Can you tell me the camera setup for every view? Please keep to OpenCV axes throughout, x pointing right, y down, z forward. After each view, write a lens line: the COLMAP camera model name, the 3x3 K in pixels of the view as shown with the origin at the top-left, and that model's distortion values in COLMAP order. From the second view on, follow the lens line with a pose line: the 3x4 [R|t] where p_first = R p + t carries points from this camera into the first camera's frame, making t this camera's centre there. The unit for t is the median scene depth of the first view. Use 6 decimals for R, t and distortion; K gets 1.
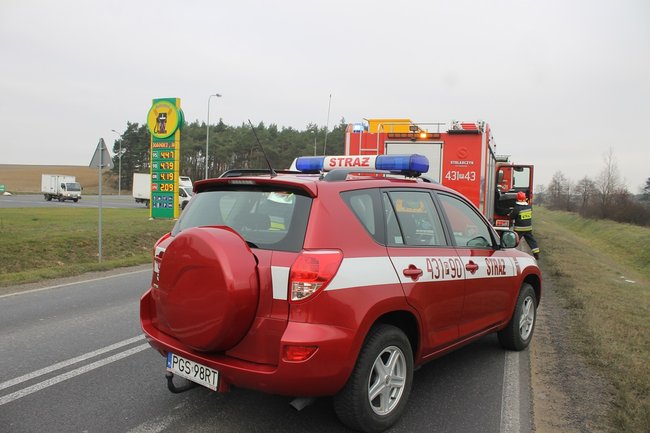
lens RADIAL K [[546.0, 0, 322.4], [0, 546.0, 204.6], [0, 0, 1]] dist [-0.166227, 0.152167]
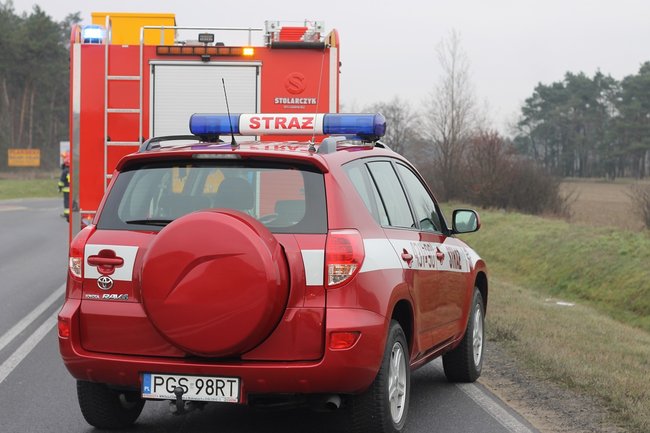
lens RADIAL K [[1542.4, 0, 325.0], [0, 1542.4, 216.5], [0, 0, 1]] dist [0.017603, -0.681502]
pose [[0.908536, -0.041970, 0.415694, -0.844420], [0.032410, 0.999023, 0.030032, -0.013493], [-0.416548, -0.013812, 0.909009, -1.011276]]
